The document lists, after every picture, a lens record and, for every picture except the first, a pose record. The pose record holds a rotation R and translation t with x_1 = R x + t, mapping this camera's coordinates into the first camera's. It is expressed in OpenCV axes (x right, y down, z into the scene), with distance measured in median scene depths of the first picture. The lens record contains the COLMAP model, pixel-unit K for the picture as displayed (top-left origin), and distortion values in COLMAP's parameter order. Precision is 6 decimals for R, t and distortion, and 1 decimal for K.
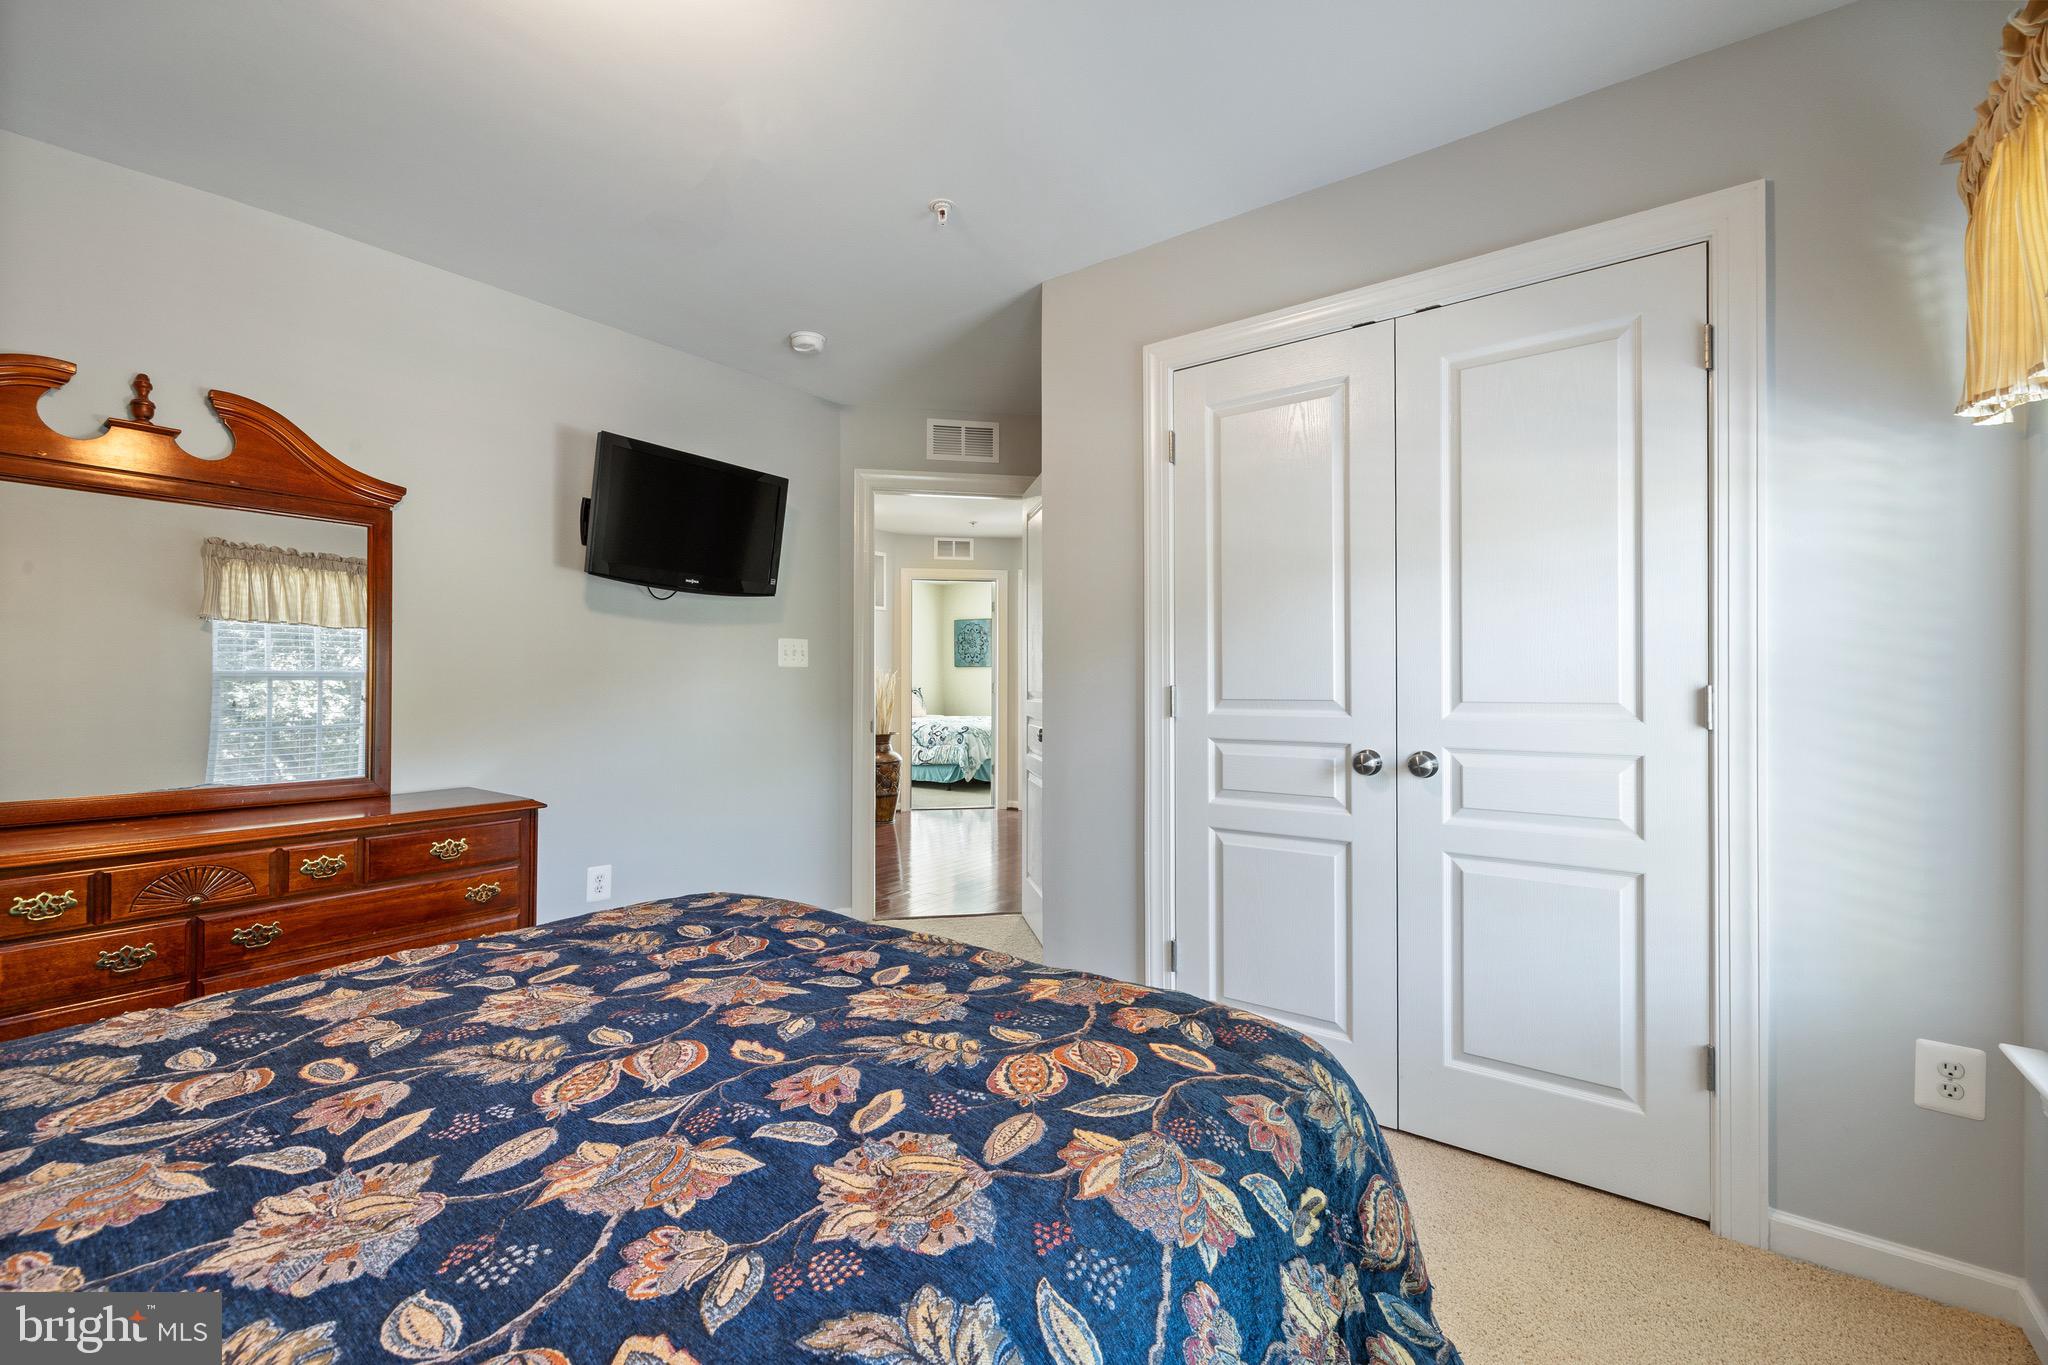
lens RADIAL K [[864.0, 0, 1020.8], [0, 864.0, 674.8], [0, 0, 1]] dist [0.000764, 0.000427]
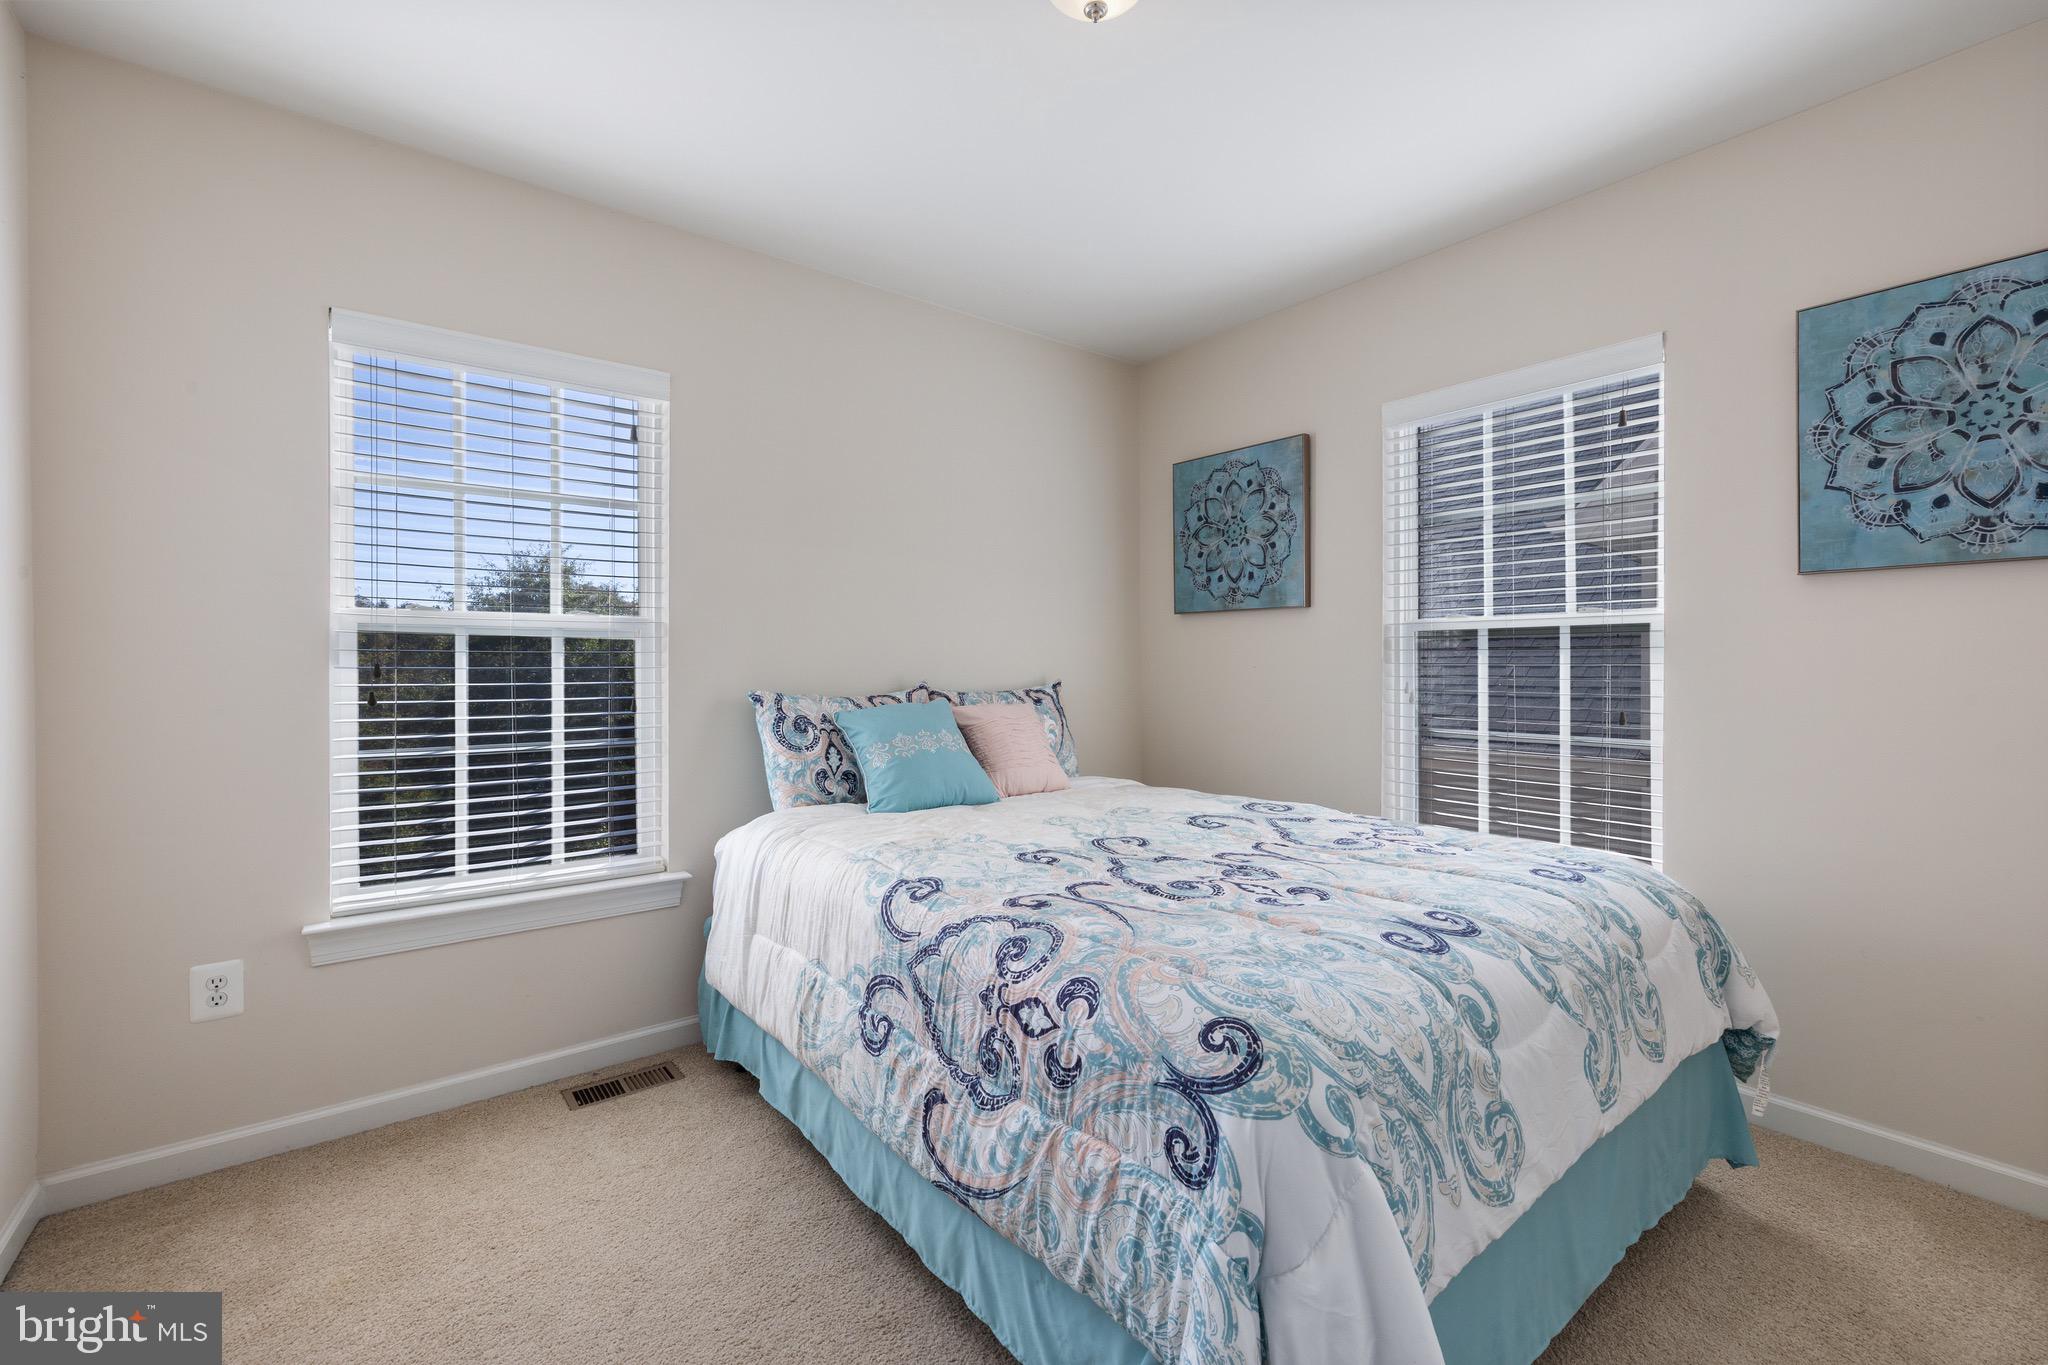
lens RADIAL K [[864.0, 0, 1020.8], [0, 864.0, 674.8], [0, 0, 1]] dist [0.000764, 0.000427]
pose [[0.964095, -0.000585, -0.265555, -0.048509], [0.005618, 0.999819, 0.018194, 0.006798], [0.265497, -0.019033, 0.963924, 0.700704]]
